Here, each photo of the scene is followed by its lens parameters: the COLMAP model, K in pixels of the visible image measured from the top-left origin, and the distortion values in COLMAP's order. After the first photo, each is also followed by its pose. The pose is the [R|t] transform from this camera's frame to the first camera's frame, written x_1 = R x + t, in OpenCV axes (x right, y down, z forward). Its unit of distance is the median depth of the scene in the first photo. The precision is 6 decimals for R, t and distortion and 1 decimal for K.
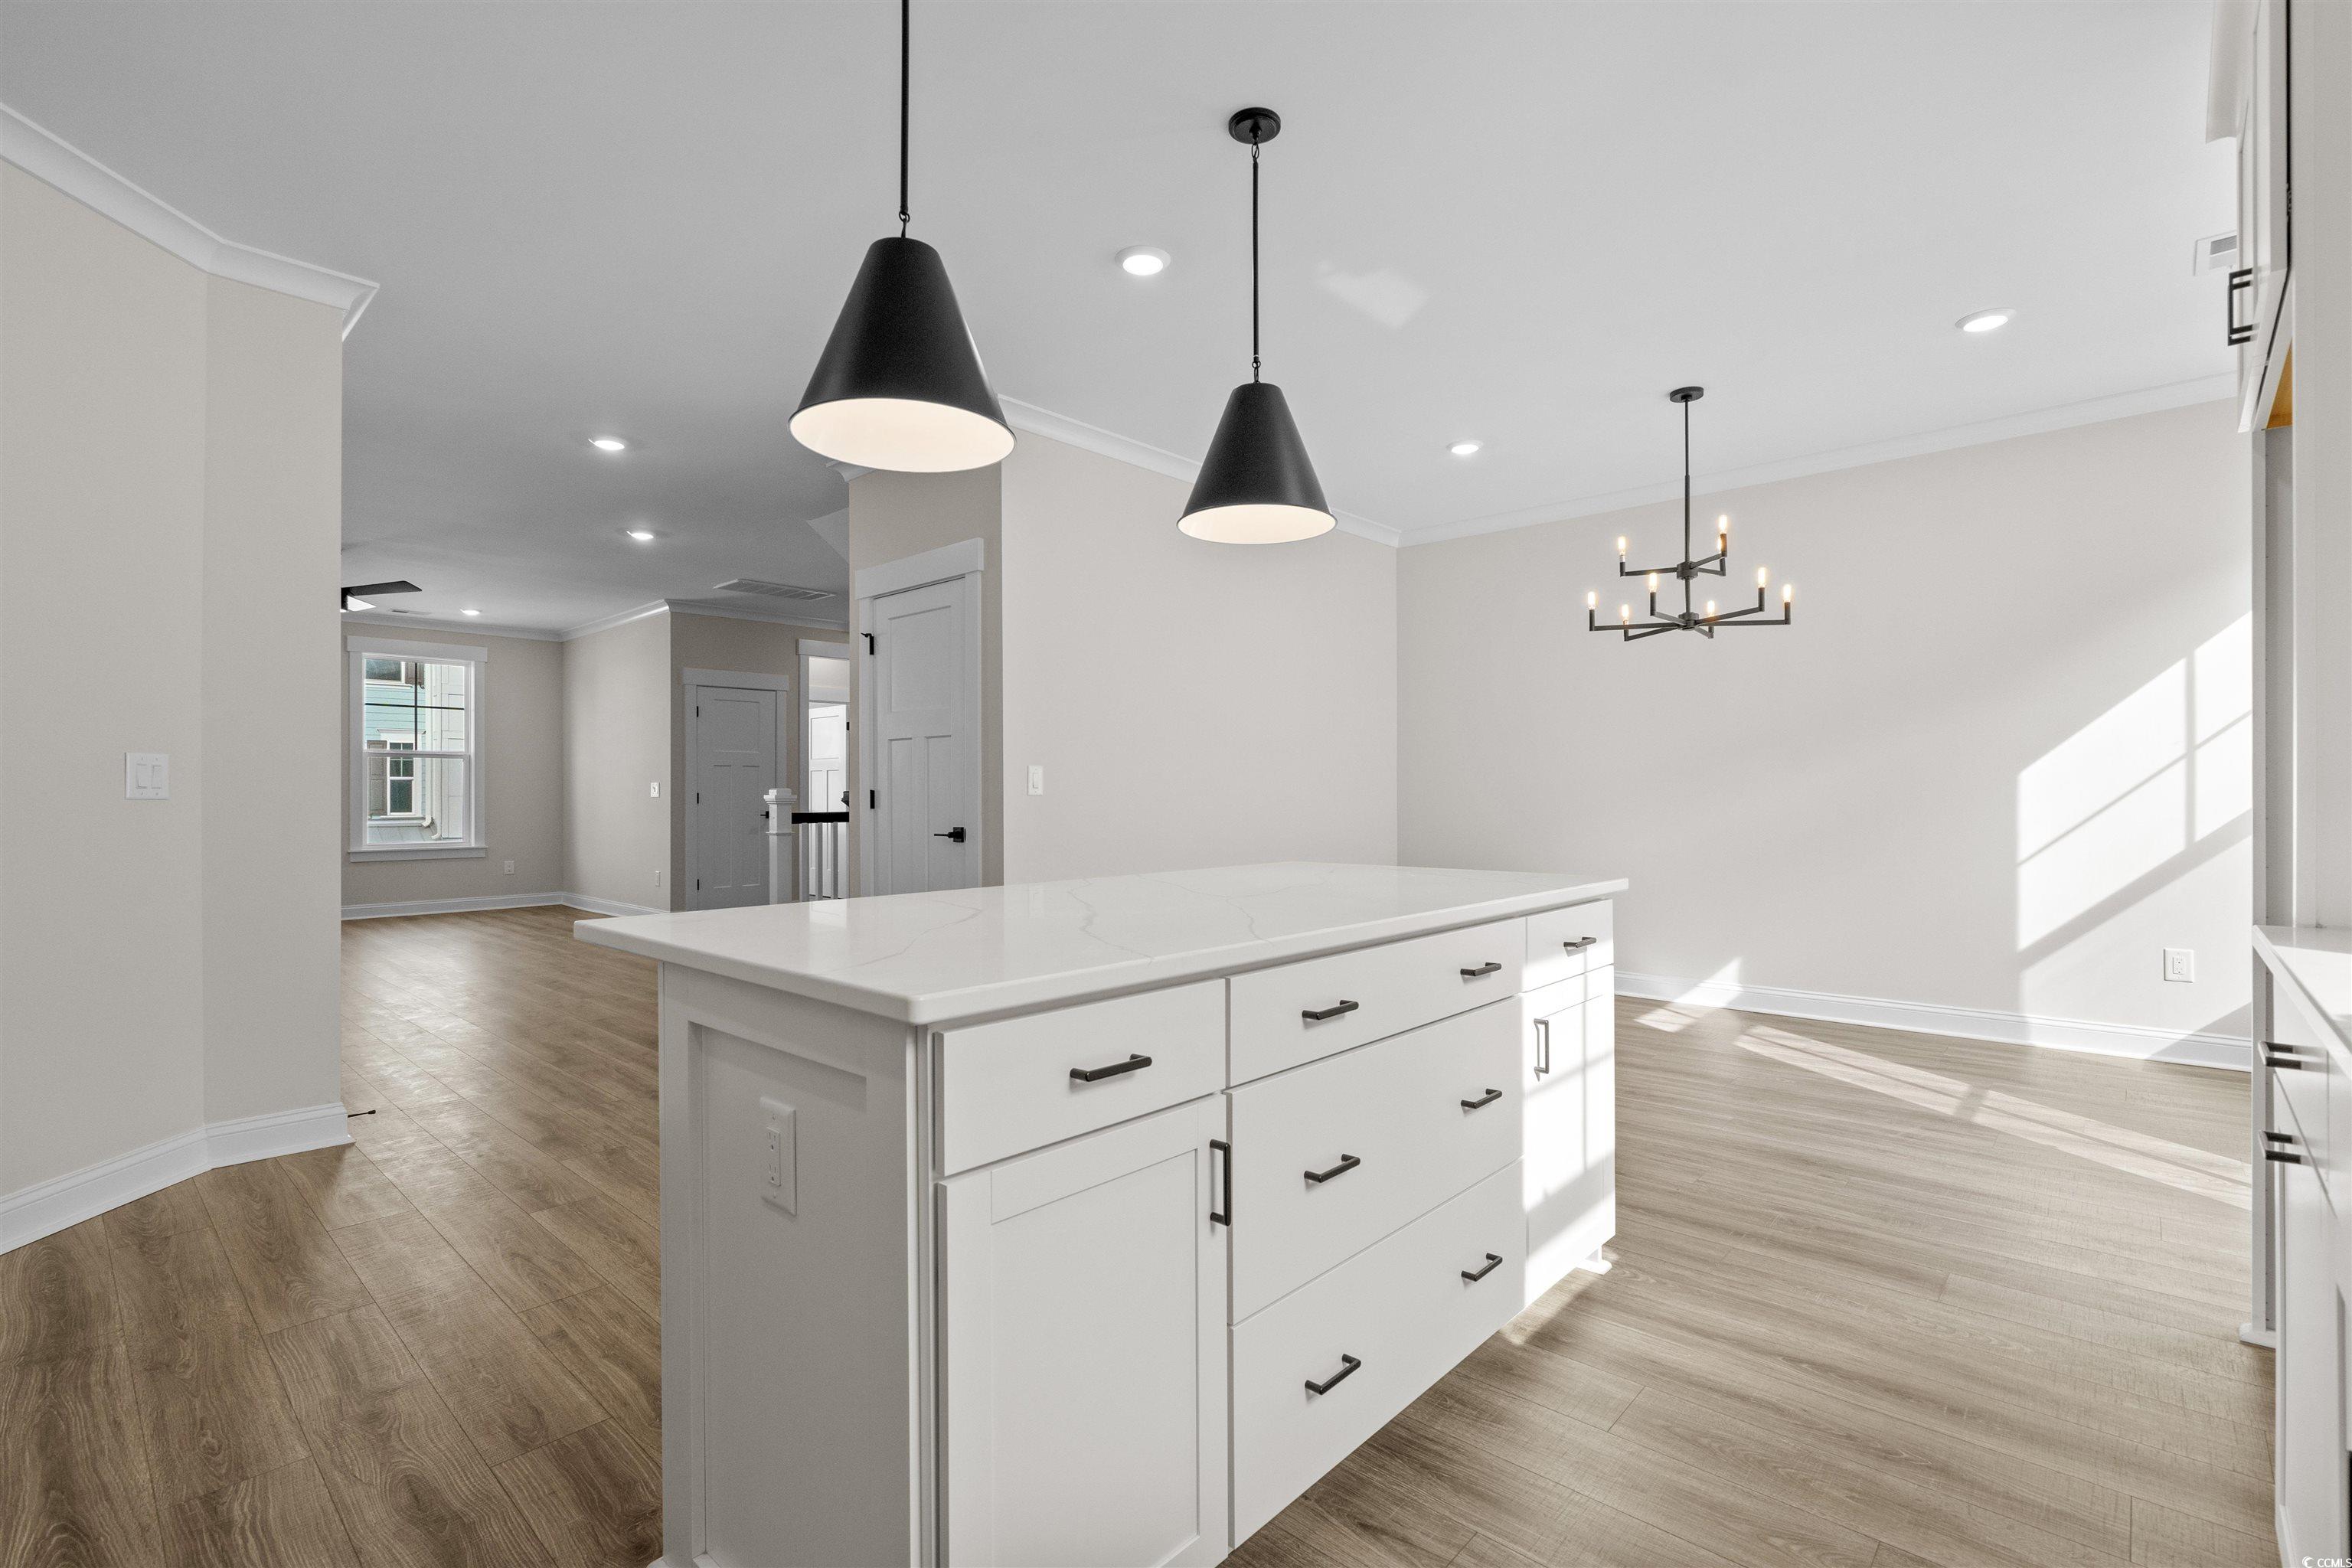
lens RADIAL K [[1044.5, 0, 1193.5], [0, 1044.5, 787.8], [0, 0, 1]] dist [-0.002279, -0.000296]
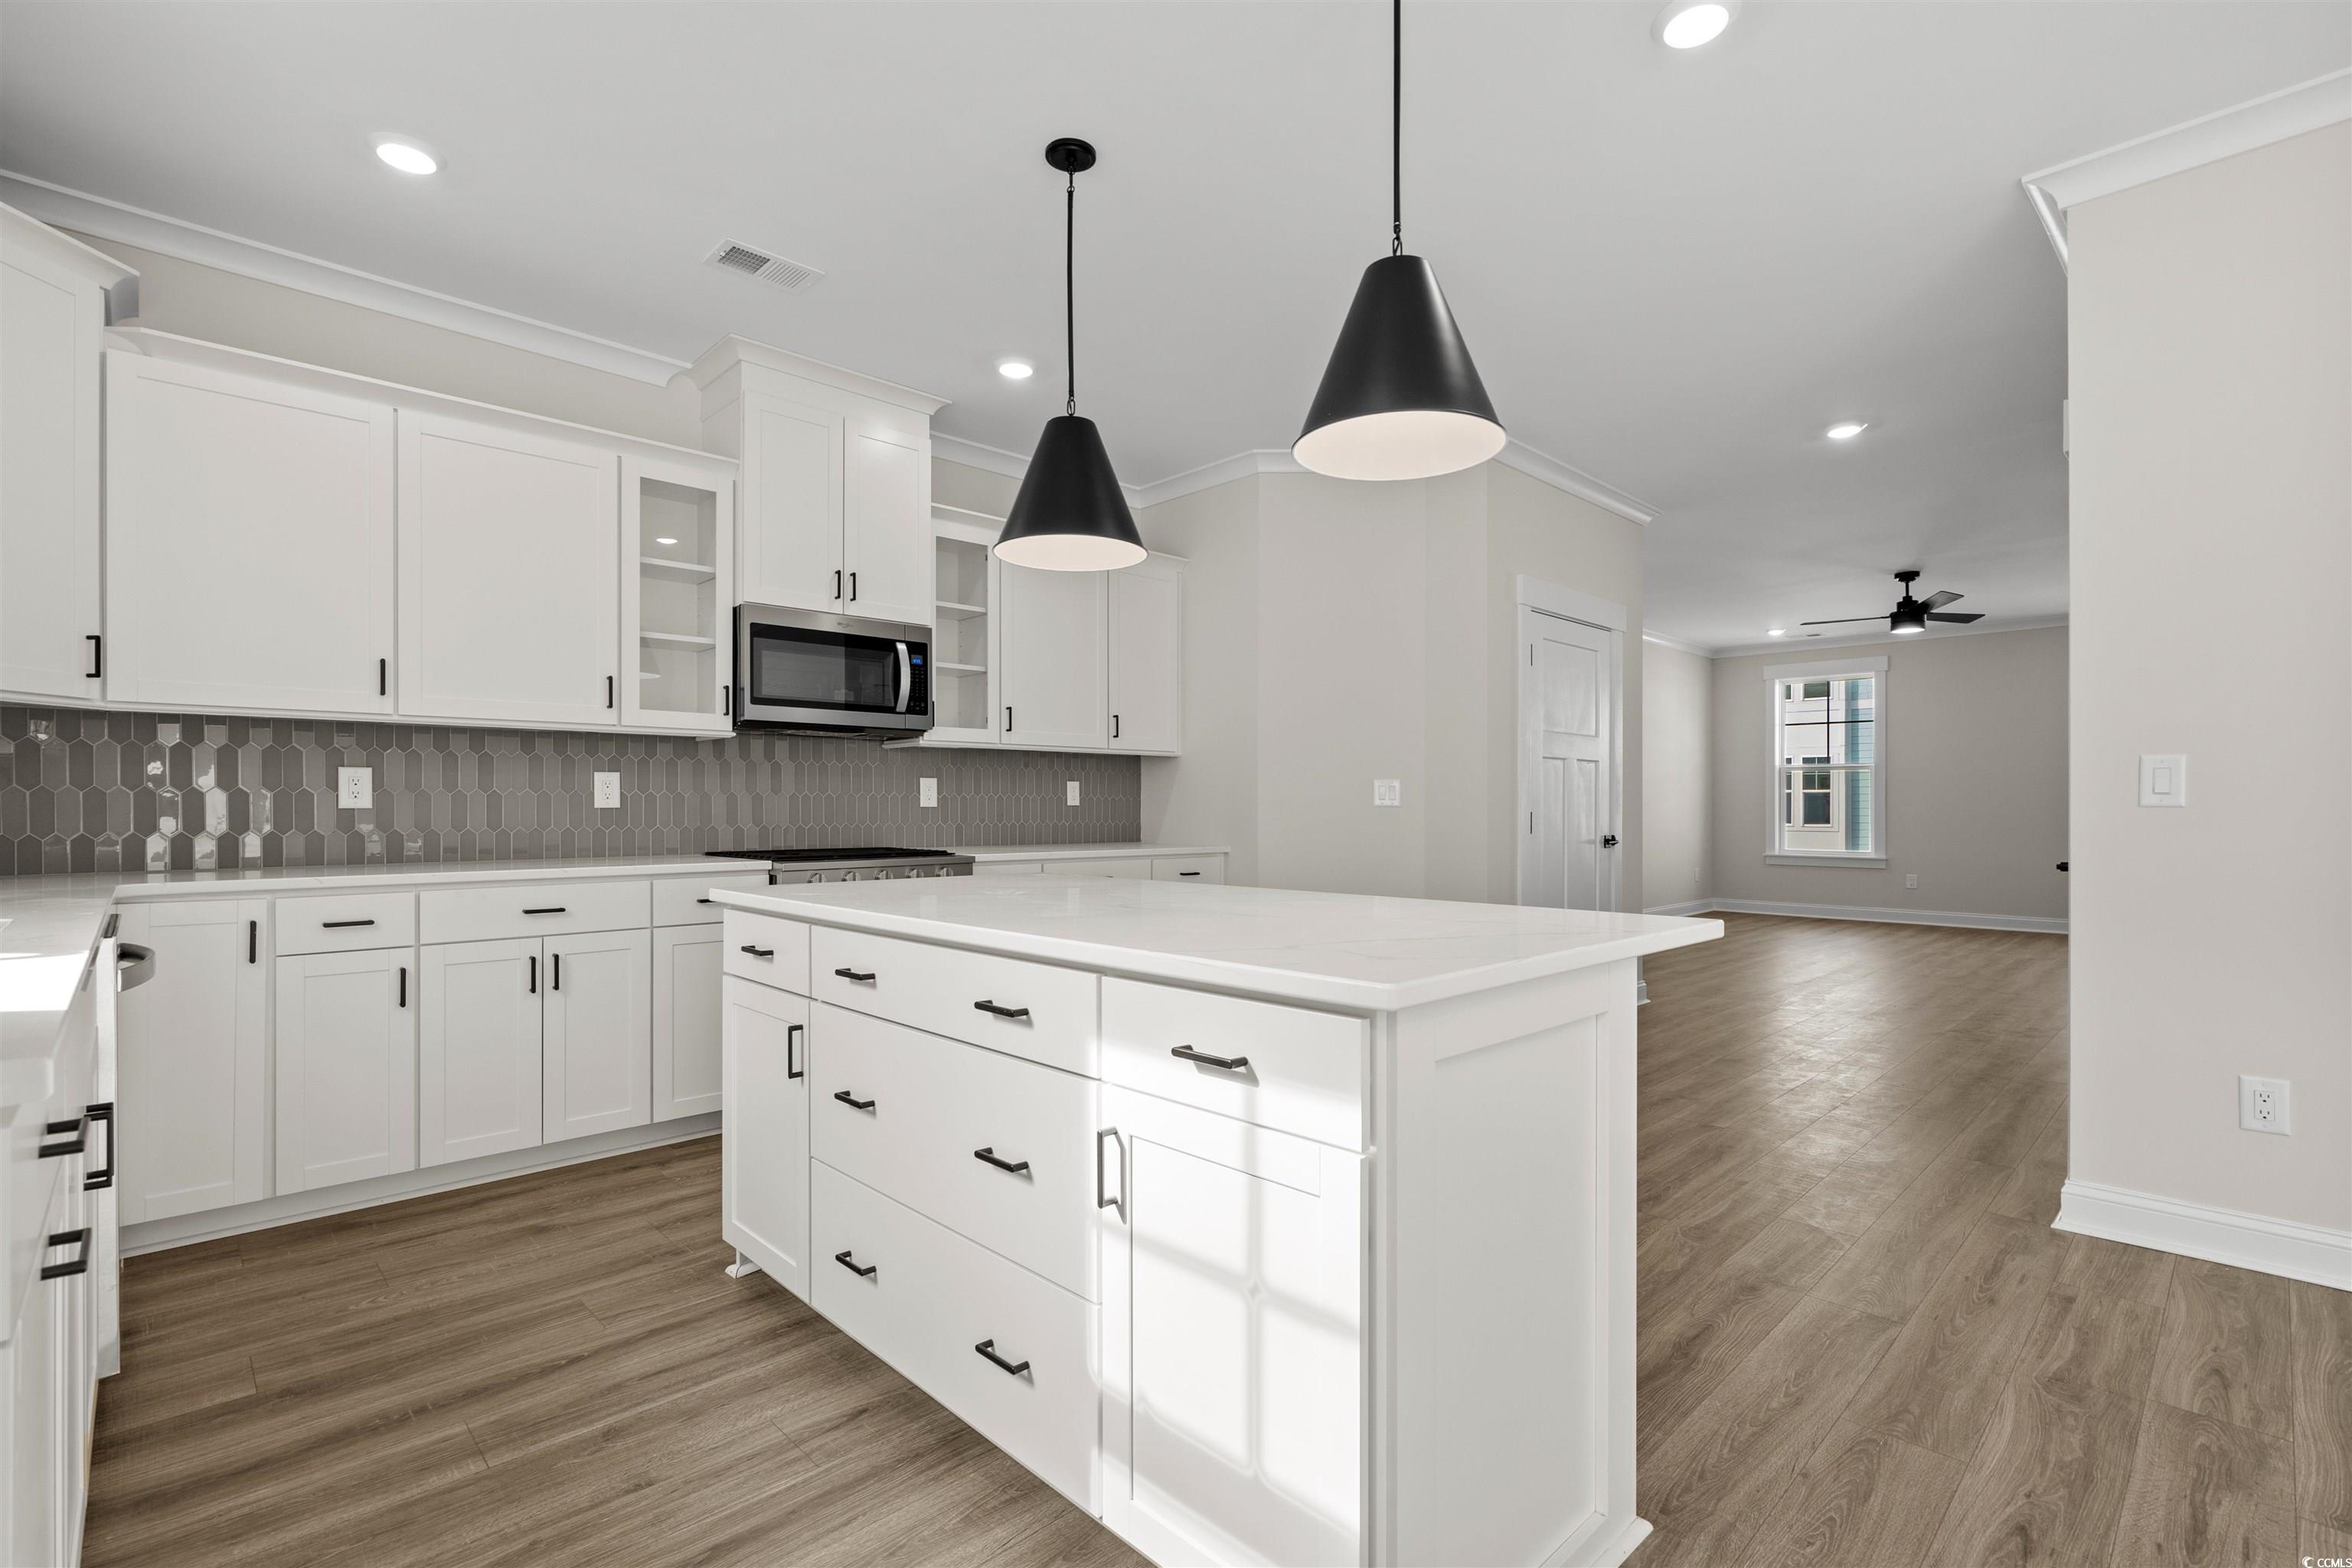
lens RADIAL K [[1072.7, 0, 1184.9], [0, 1072.7, 801.3], [0, 0, 1]] dist [-0.001445, -0.000112]
pose [[-0.078420, -0.002820, -0.996916, 0.668053], [0.001984, 0.999994, -0.002985, 0.007148], [0.996918, -0.002212, -0.078414, 0.713846]]
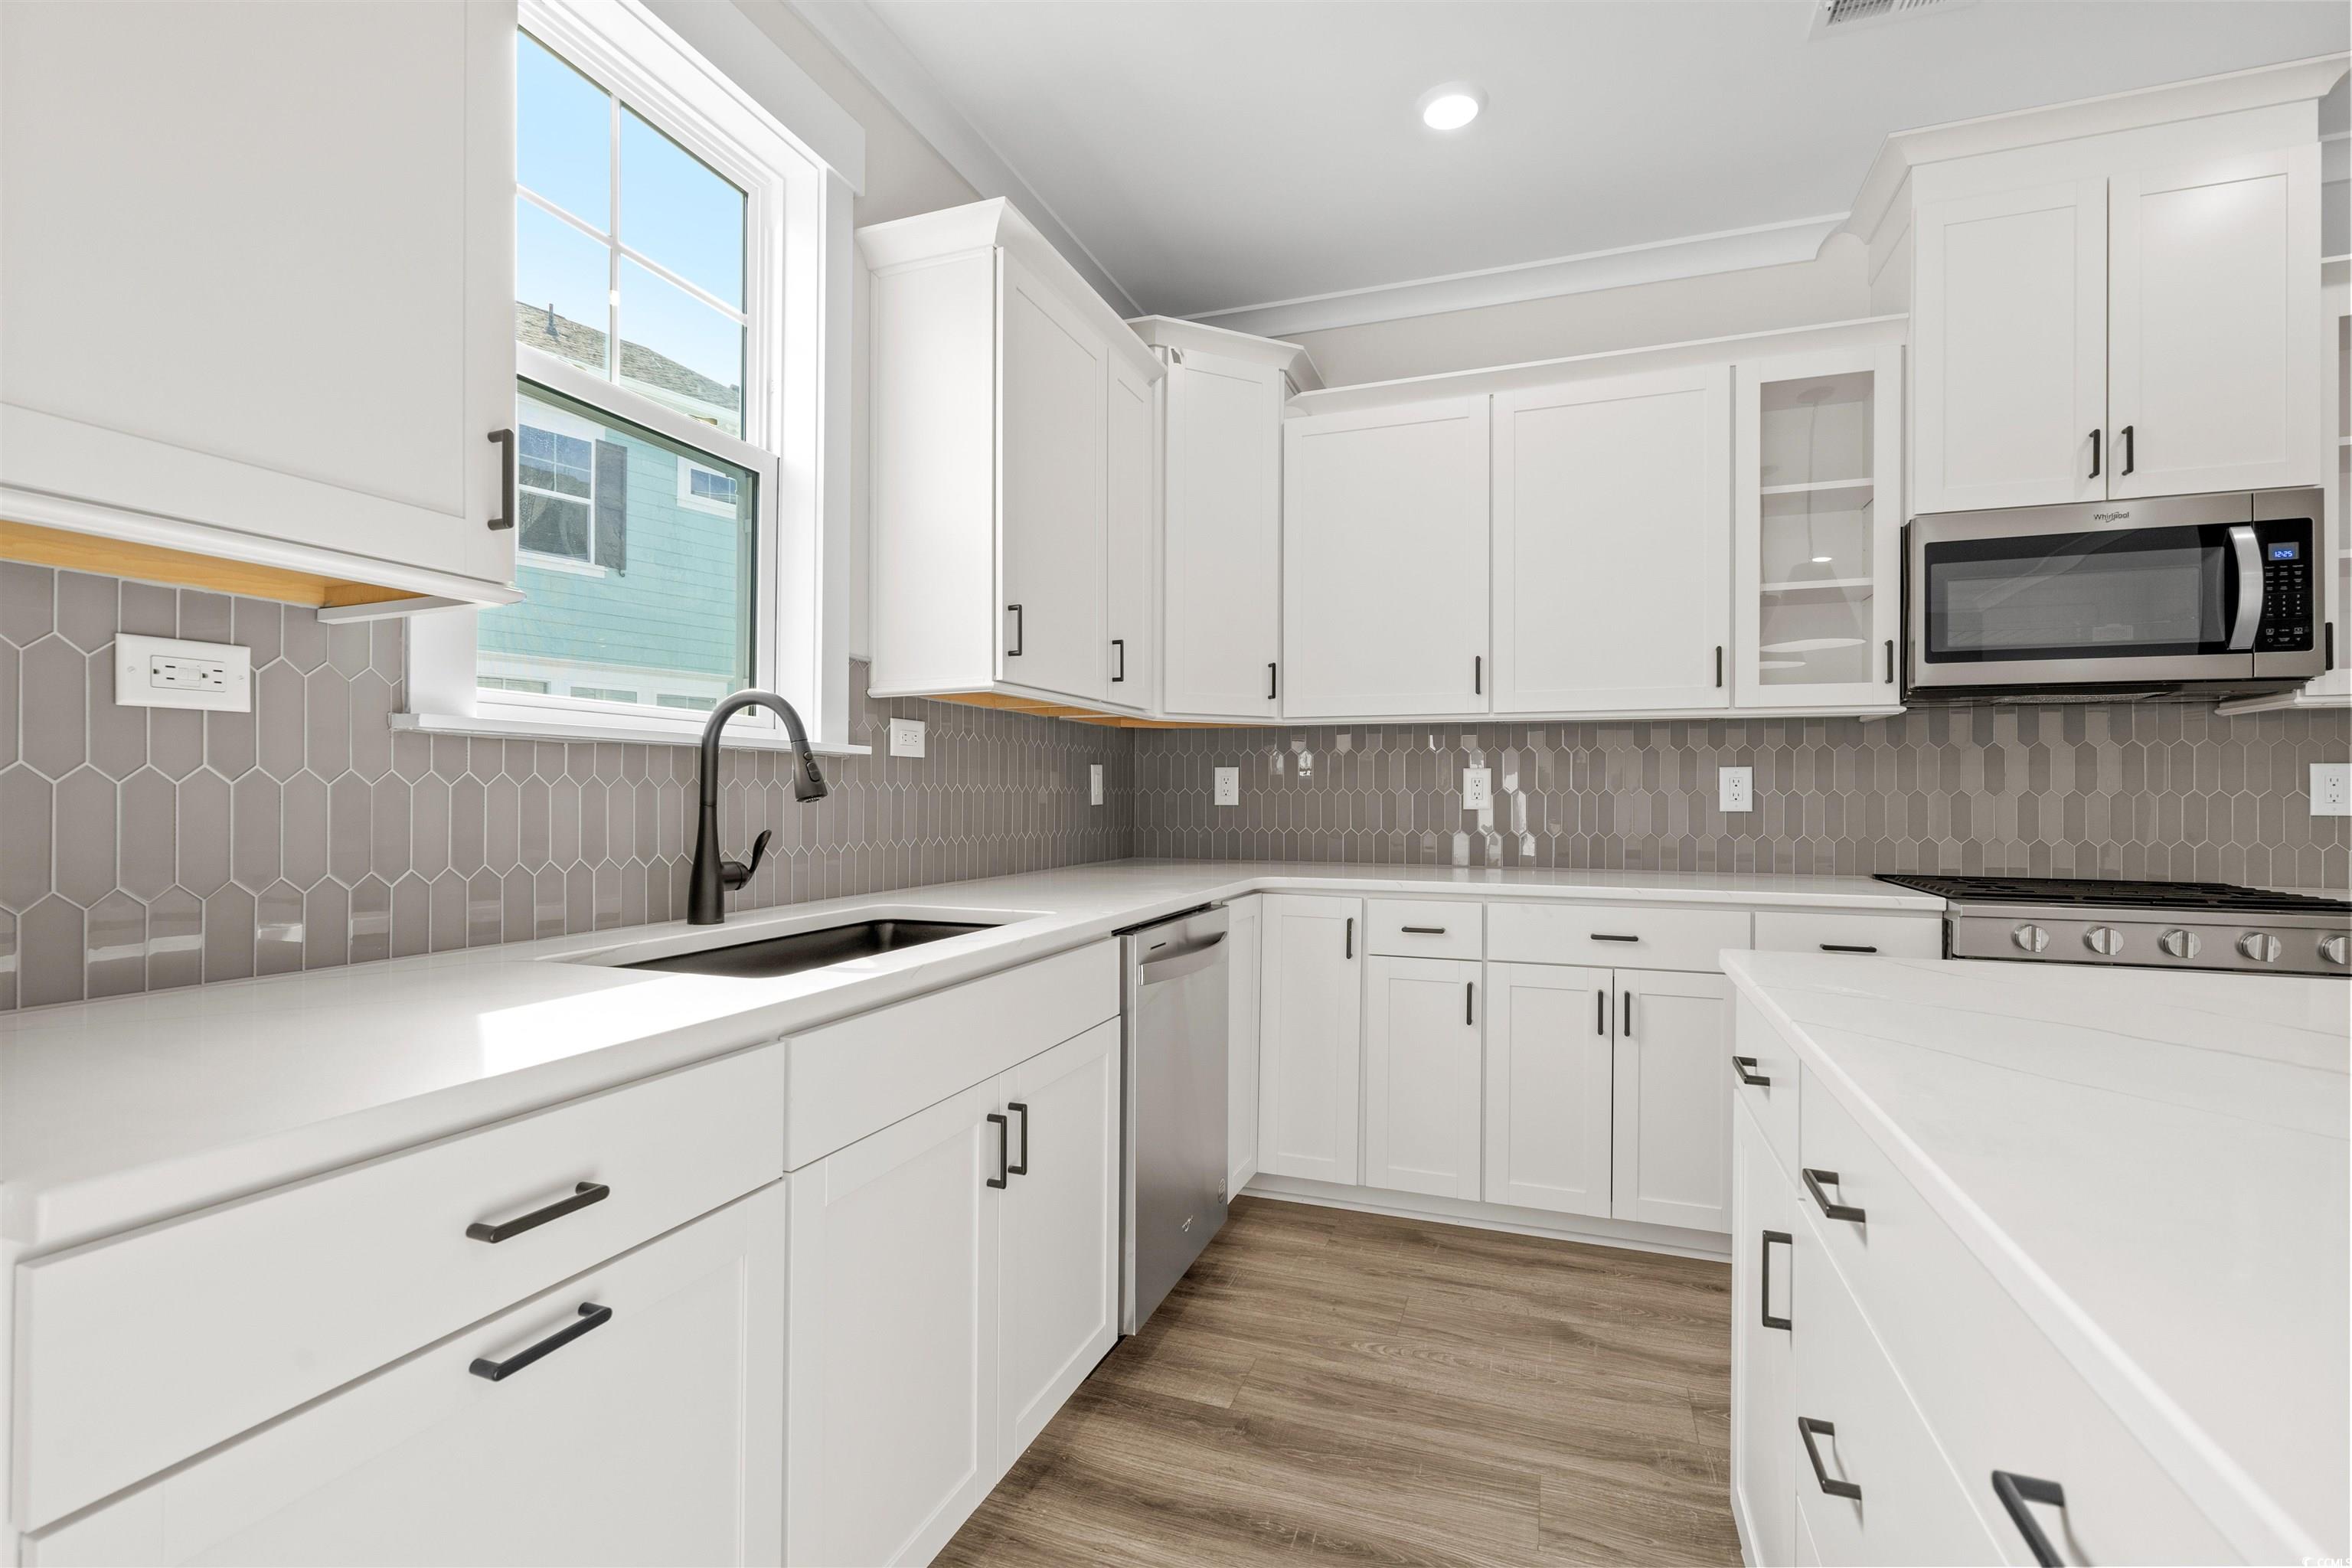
lens RADIAL K [[1058.1, 0, 1168.4], [0, 1058.1, 789.6], [0, 0, 1]] dist [-0.003271, 0.000632]
pose [[-0.934945, -0.002141, -0.354787, 0.338099], [-0.001155, 0.999995, -0.002991, -0.006595], [0.354792, -0.002386, -0.934942, 0.684078]]
